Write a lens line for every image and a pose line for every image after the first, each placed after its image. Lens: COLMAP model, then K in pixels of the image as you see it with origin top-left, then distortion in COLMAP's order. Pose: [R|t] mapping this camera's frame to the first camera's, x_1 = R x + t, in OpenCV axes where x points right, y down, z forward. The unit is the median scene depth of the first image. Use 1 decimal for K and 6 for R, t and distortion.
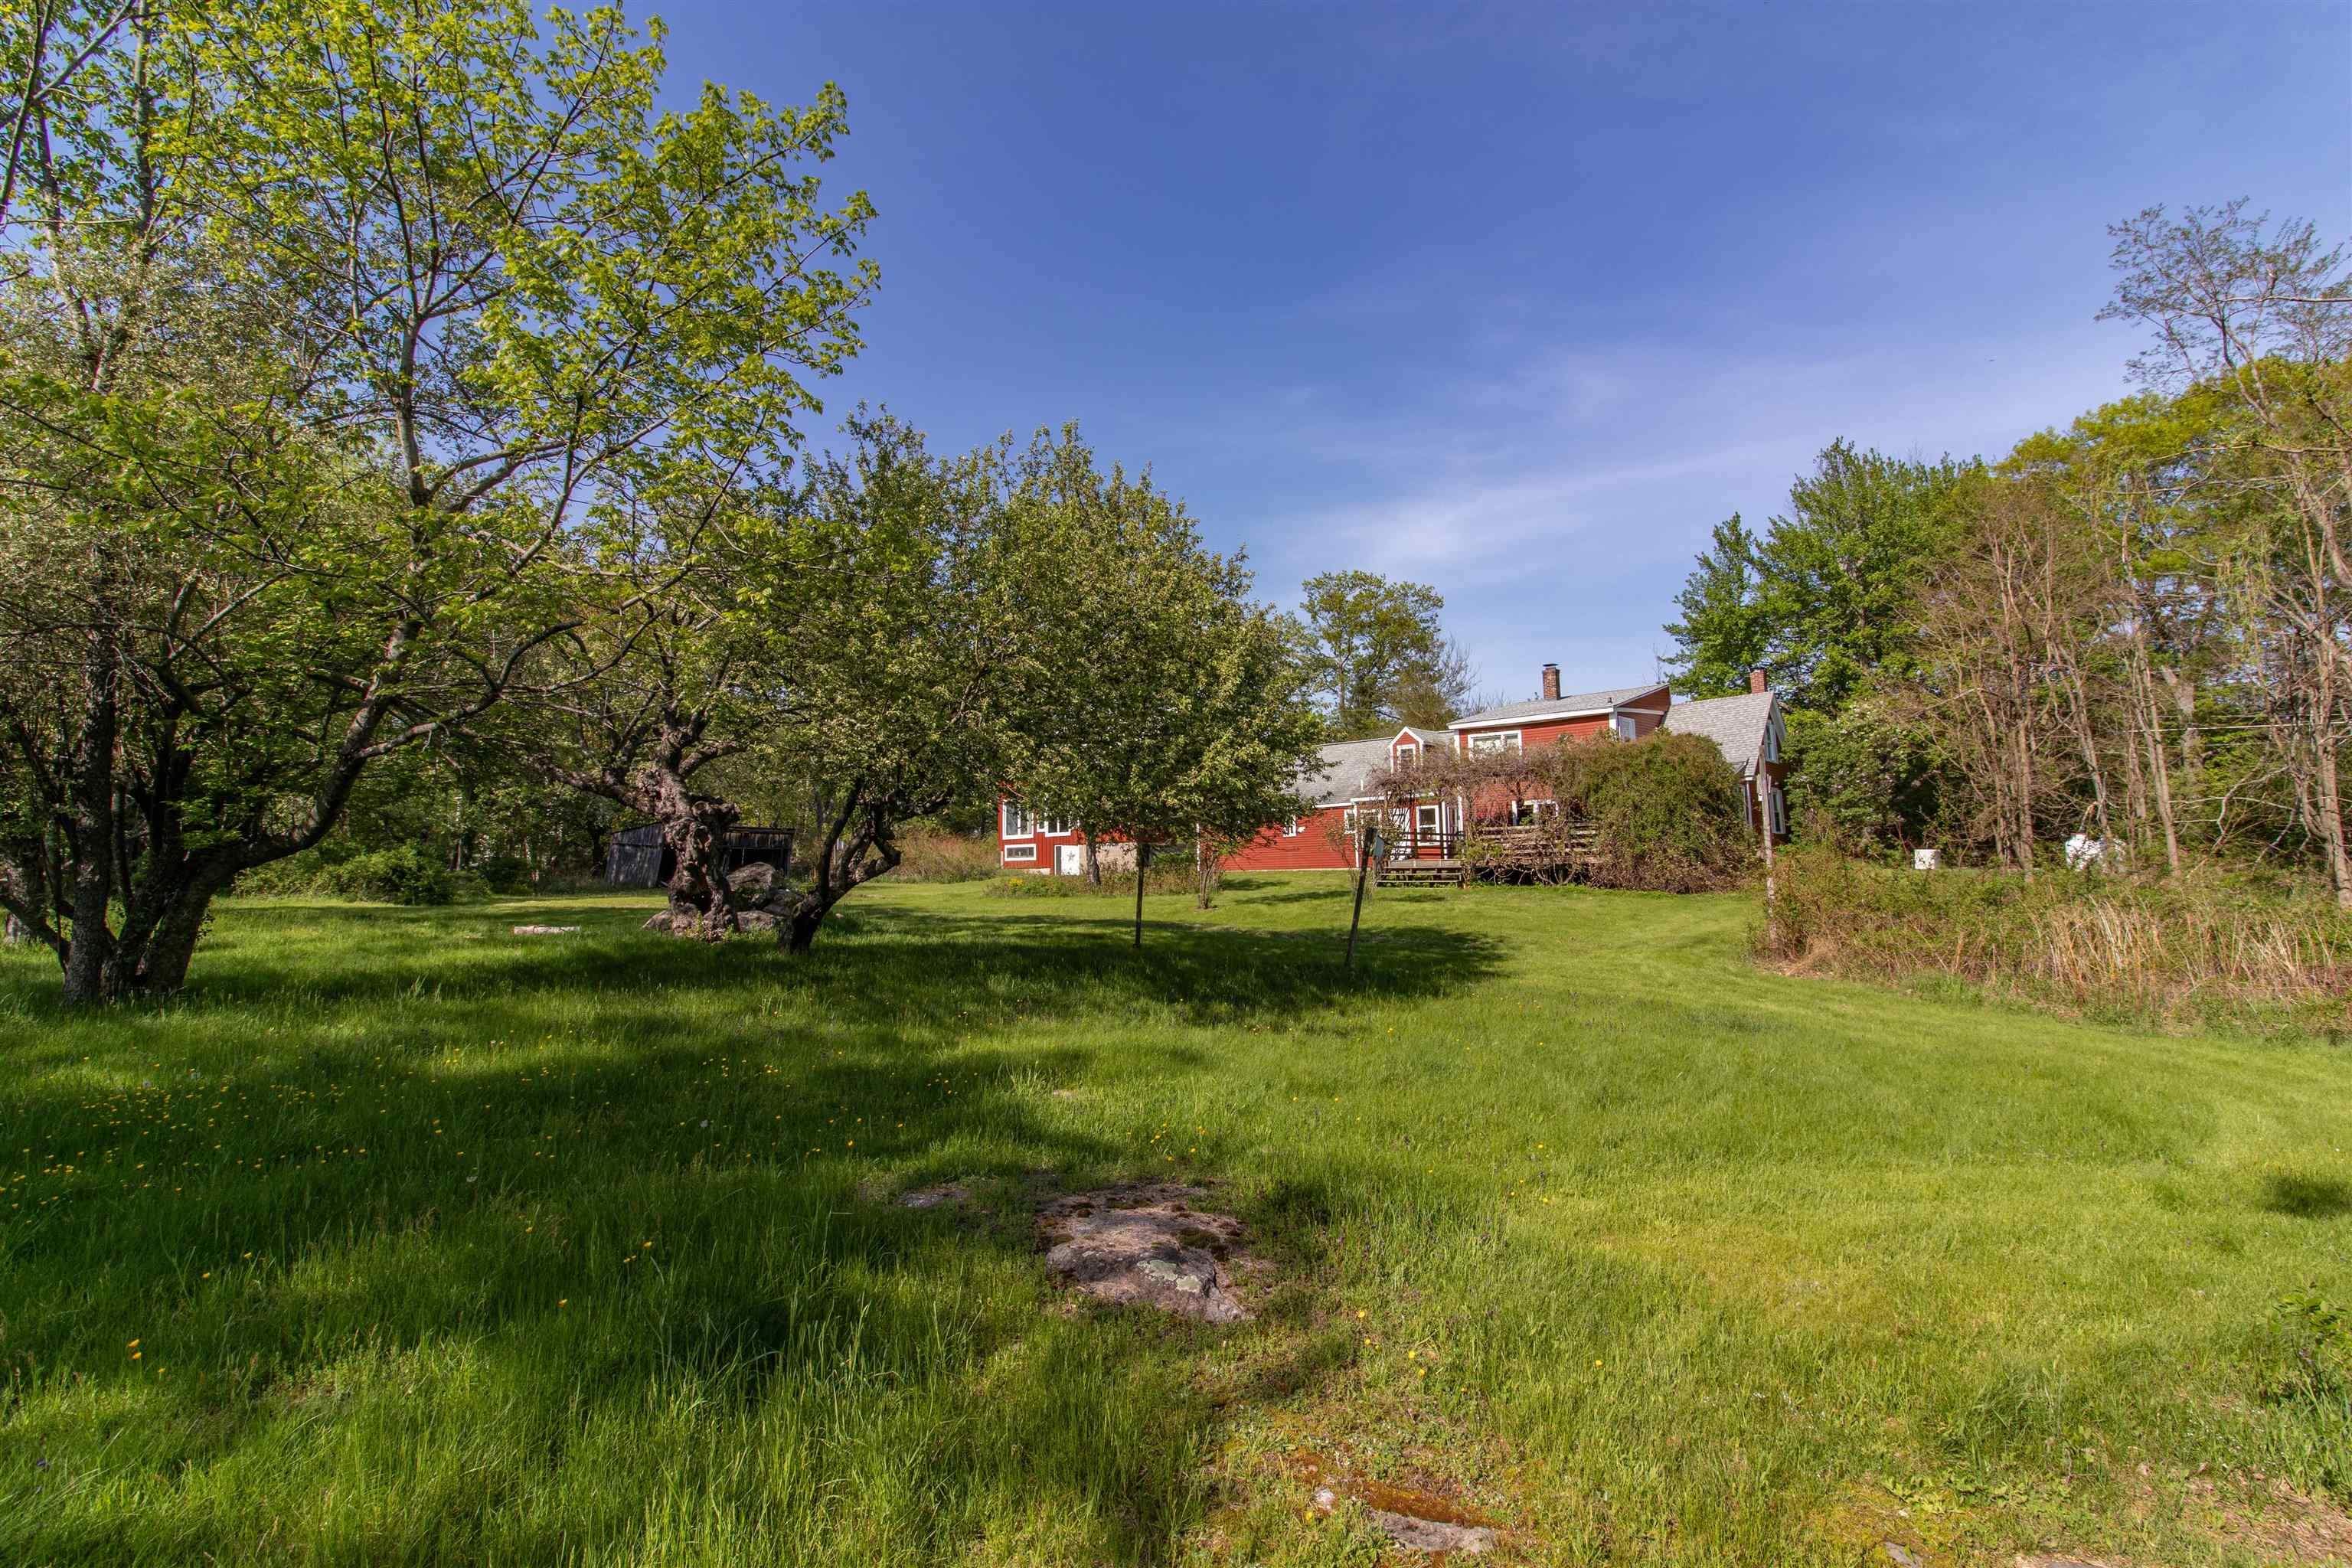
lens RADIAL K [[1084.9, 0, 1179.6], [0, 1084.9, 762.2], [0, 0, 1]] dist [0.001499, 0.001130]
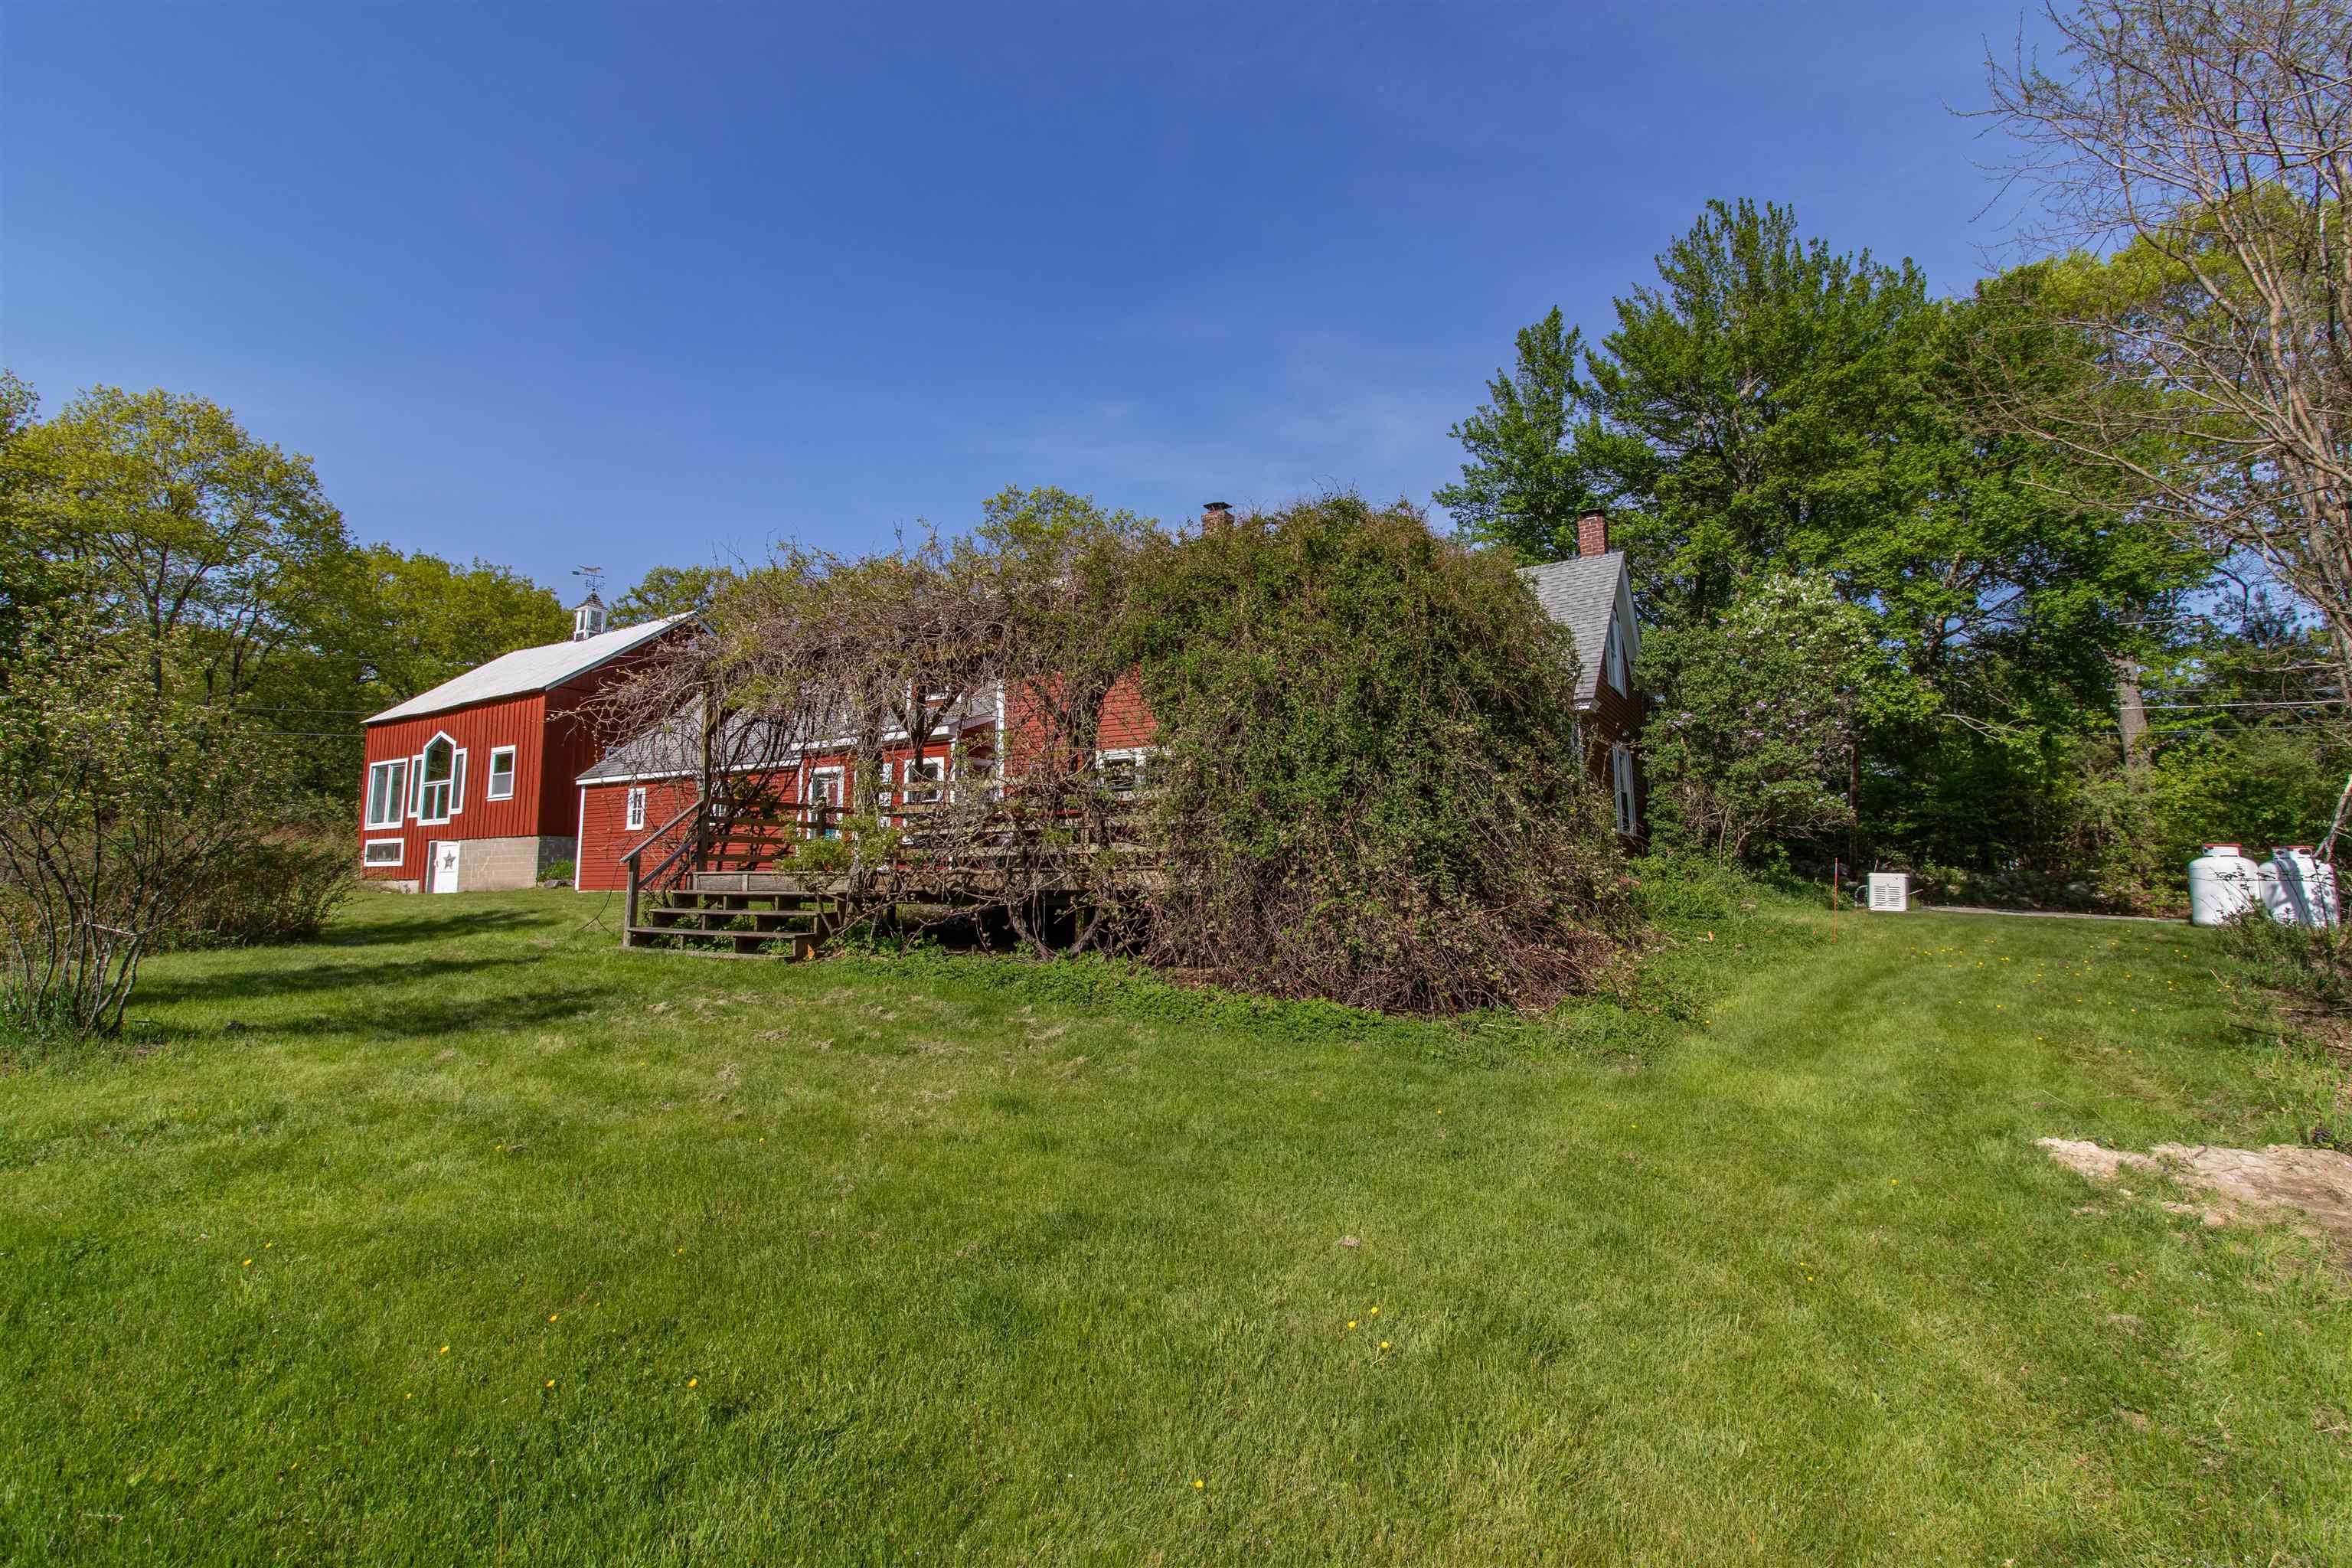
lens RADIAL K [[1084.9, 0, 1167.9], [0, 1084.9, 815.7], [0, 0, 1]] dist [0.001499, 0.001130]
pose [[0.985296, 0.028266, 0.168501, 0.269720], [-0.033698, 0.998998, 0.029469, 0.050195], [-0.167499, -0.034714, 0.985261, 0.560179]]
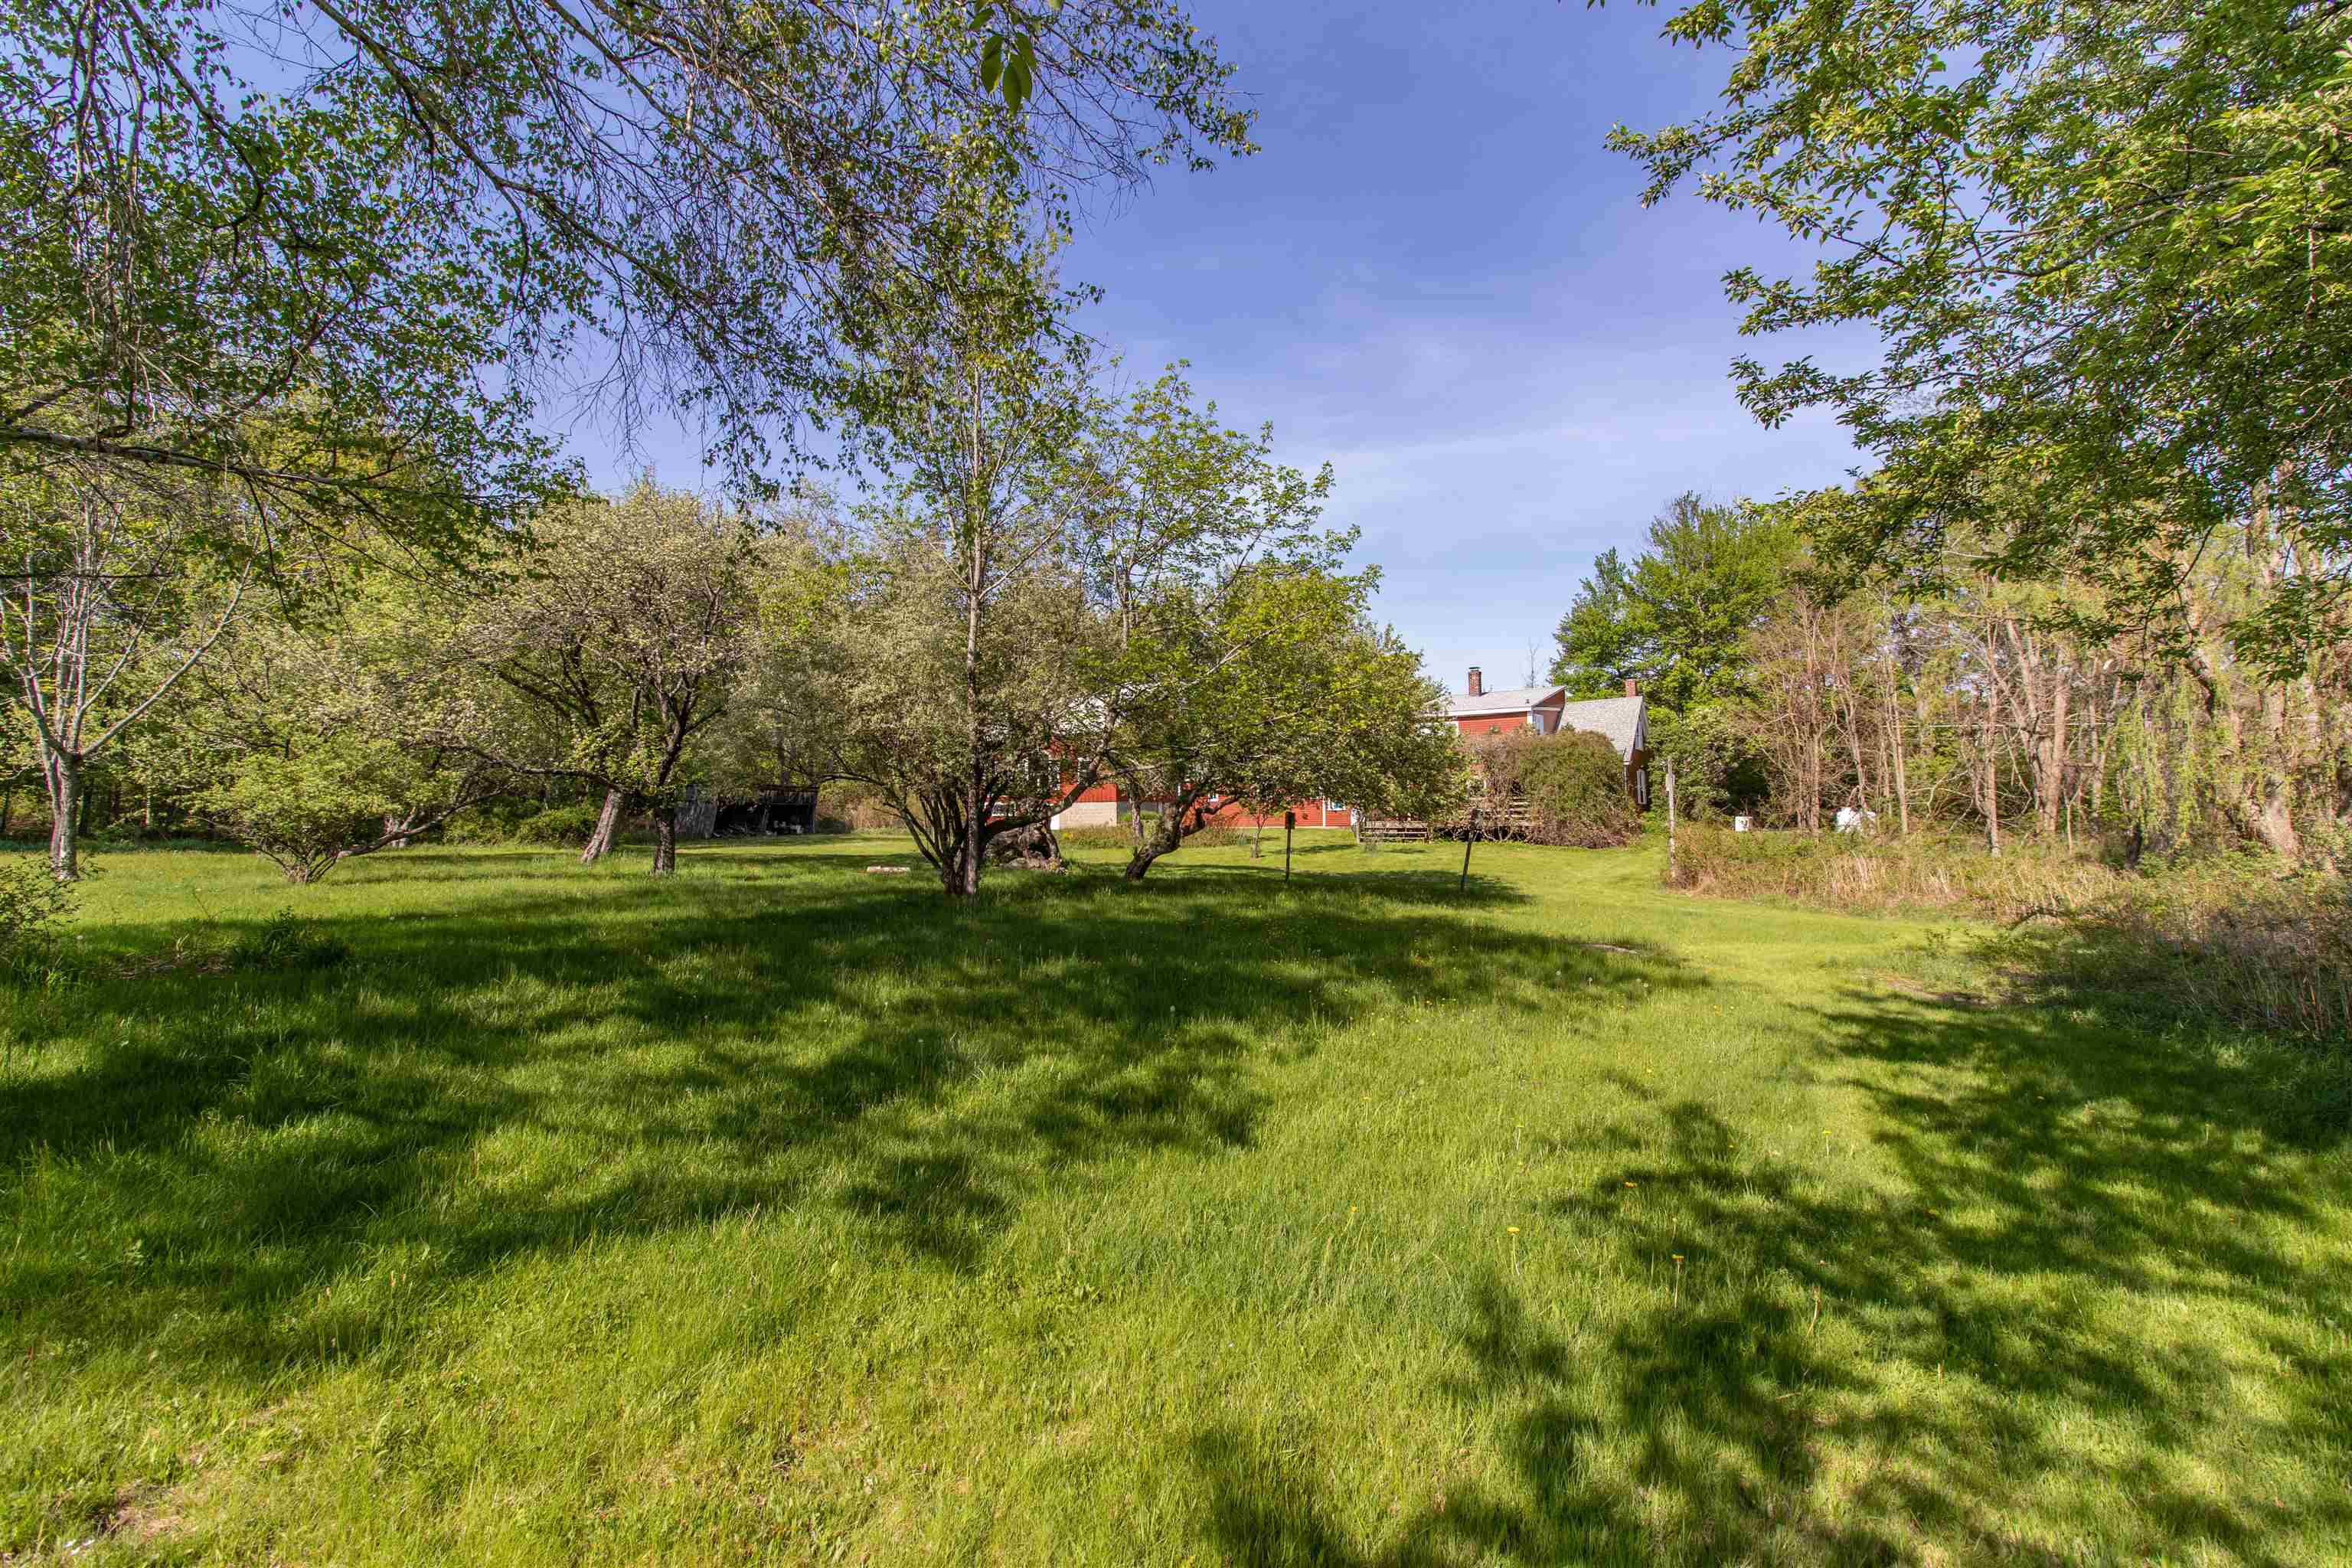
lens RADIAL K [[1084.9, 0, 1168.1], [0, 1084.9, 775.0], [0, 0, 1]] dist [0.001499, 0.001130]
pose [[0.990854, 0.013432, 0.134268, -0.210078], [-0.020883, 0.998310, 0.054240, -0.030346], [-0.133312, -0.056548, 0.989459, -0.246573]]
